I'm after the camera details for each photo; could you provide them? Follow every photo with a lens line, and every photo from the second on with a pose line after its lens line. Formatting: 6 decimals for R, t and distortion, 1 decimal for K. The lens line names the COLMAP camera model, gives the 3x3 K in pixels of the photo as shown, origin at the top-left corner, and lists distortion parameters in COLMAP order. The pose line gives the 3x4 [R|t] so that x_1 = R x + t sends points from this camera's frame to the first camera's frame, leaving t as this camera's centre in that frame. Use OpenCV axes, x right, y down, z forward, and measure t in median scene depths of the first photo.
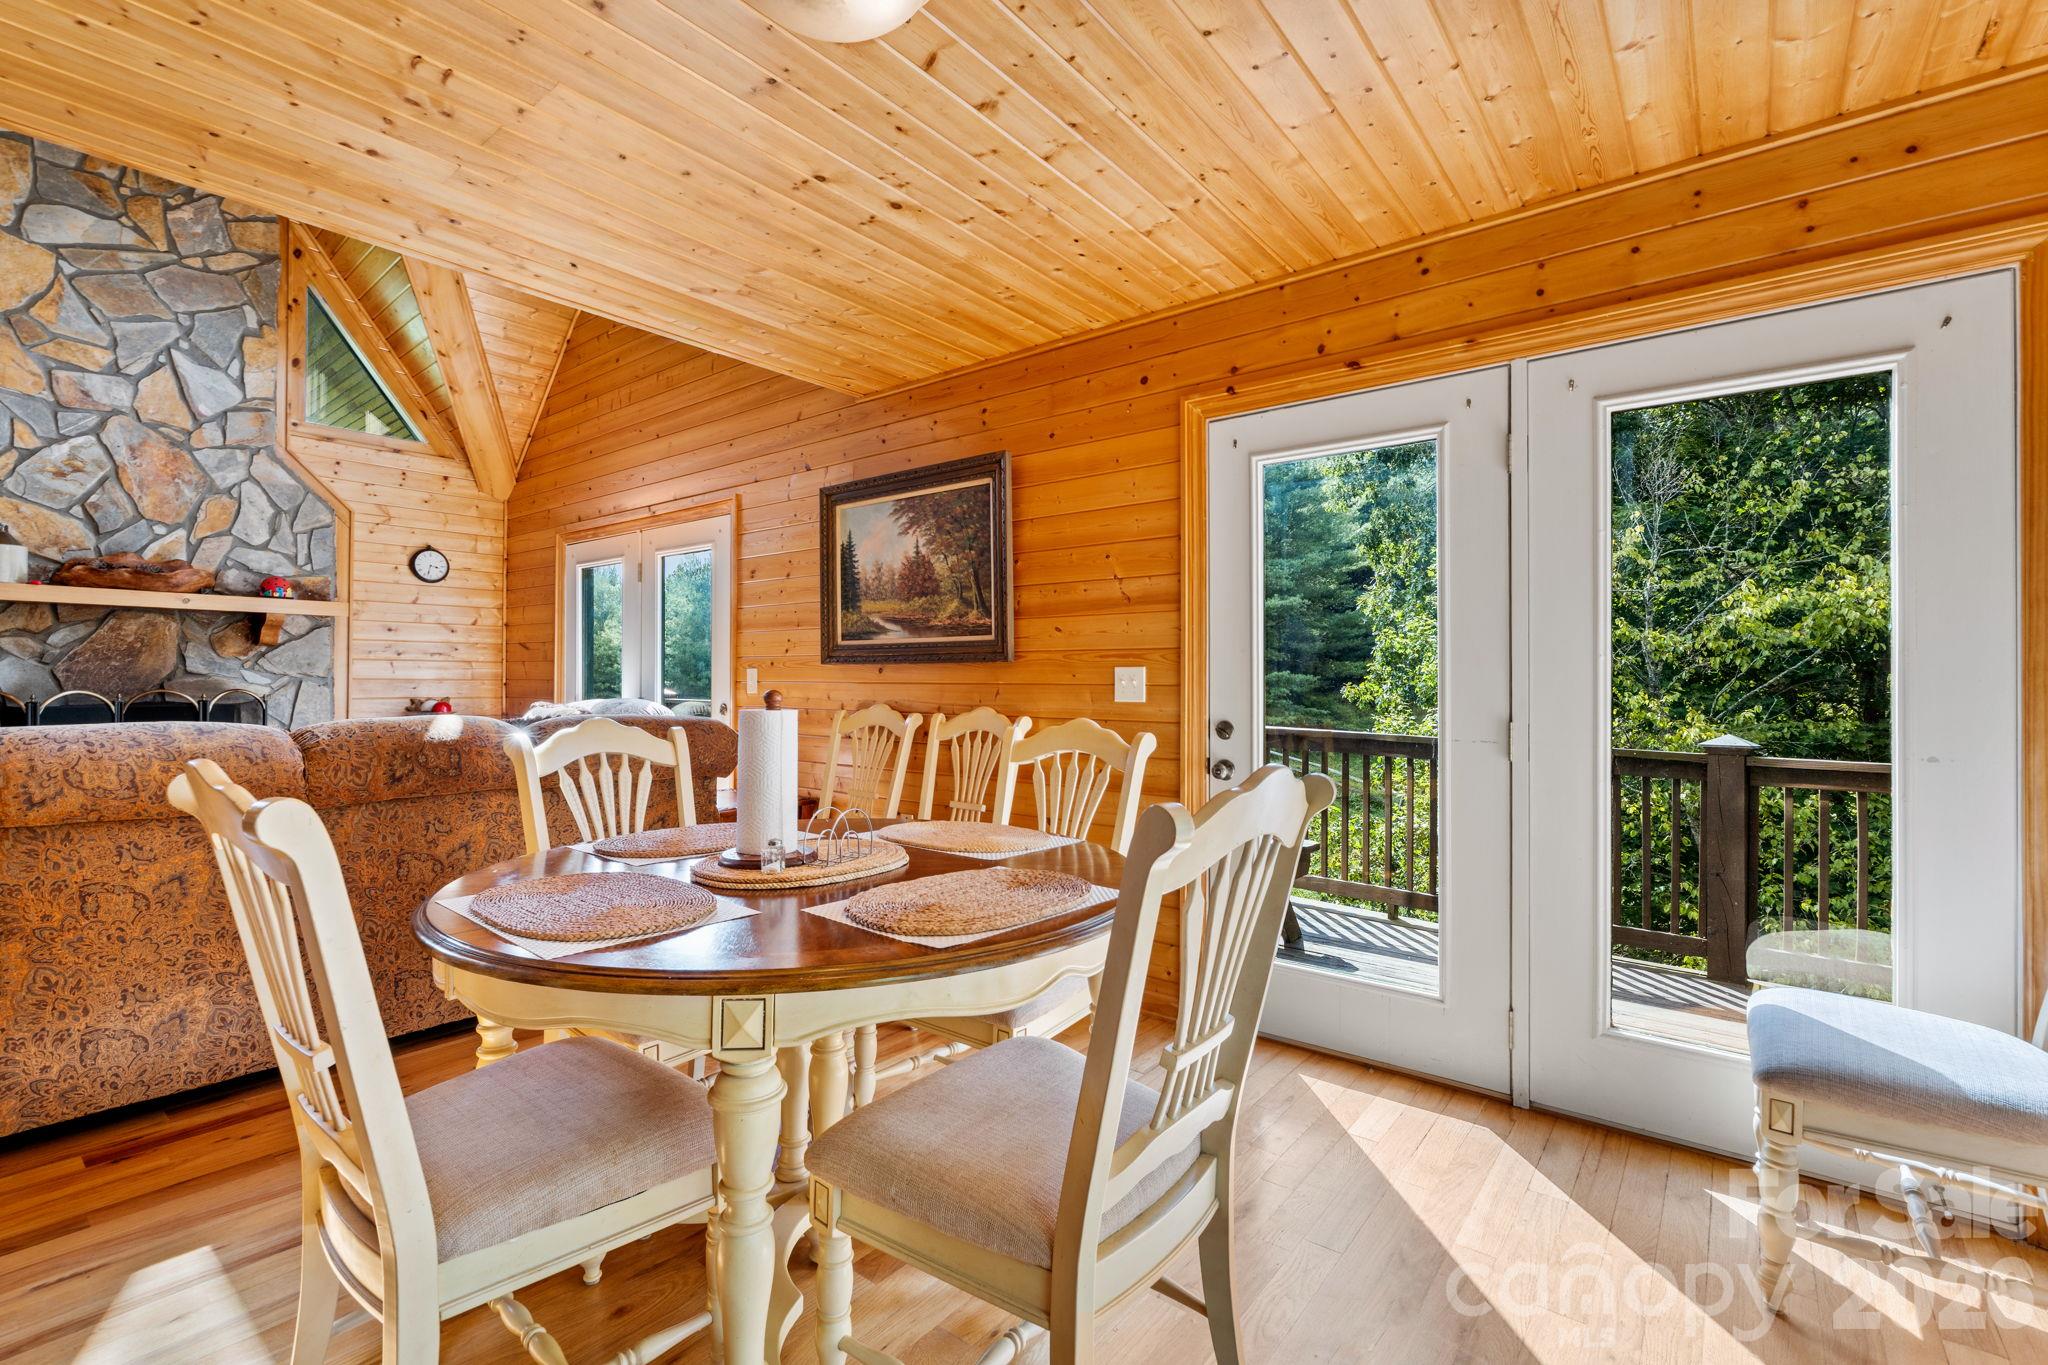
lens RADIAL K [[923.5, 0, 1018.6], [0, 923.5, 674.0], [0, 0, 1]] dist [-0.007689, 0.001141]
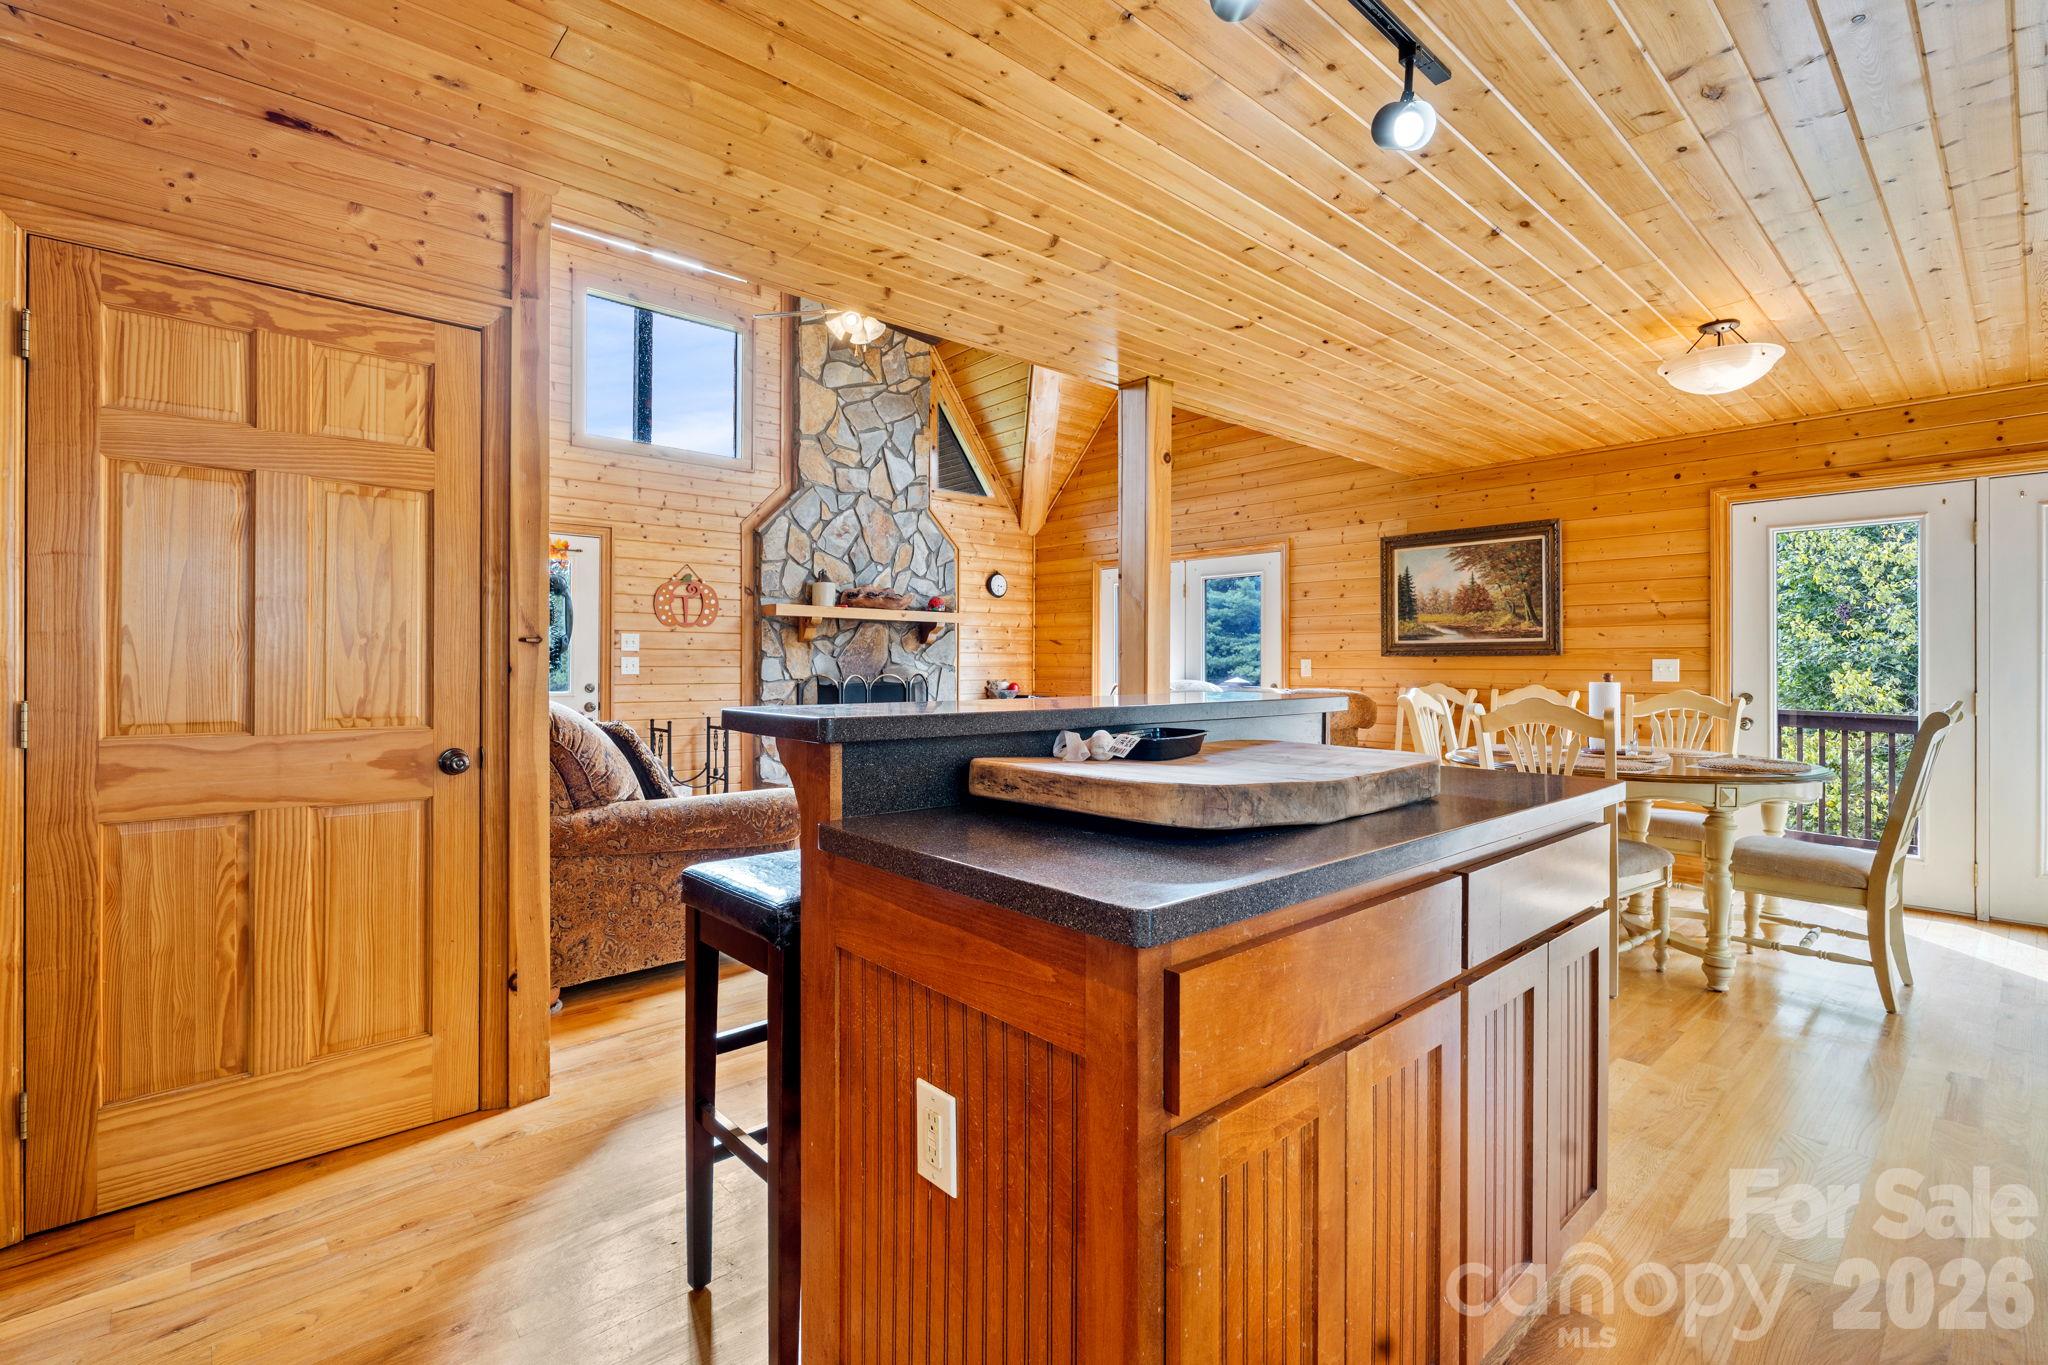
lens RADIAL K [[923.5, 0, 1030.4], [0, 923.5, 664.4], [0, 0, 1]] dist [-0.007689, 0.001141]
pose [[0.986915, -0.001881, -0.161230, -0.529823], [0.002805, 0.999981, 0.005501, -0.007882], [0.161216, -0.005881, 0.986902, -0.548115]]
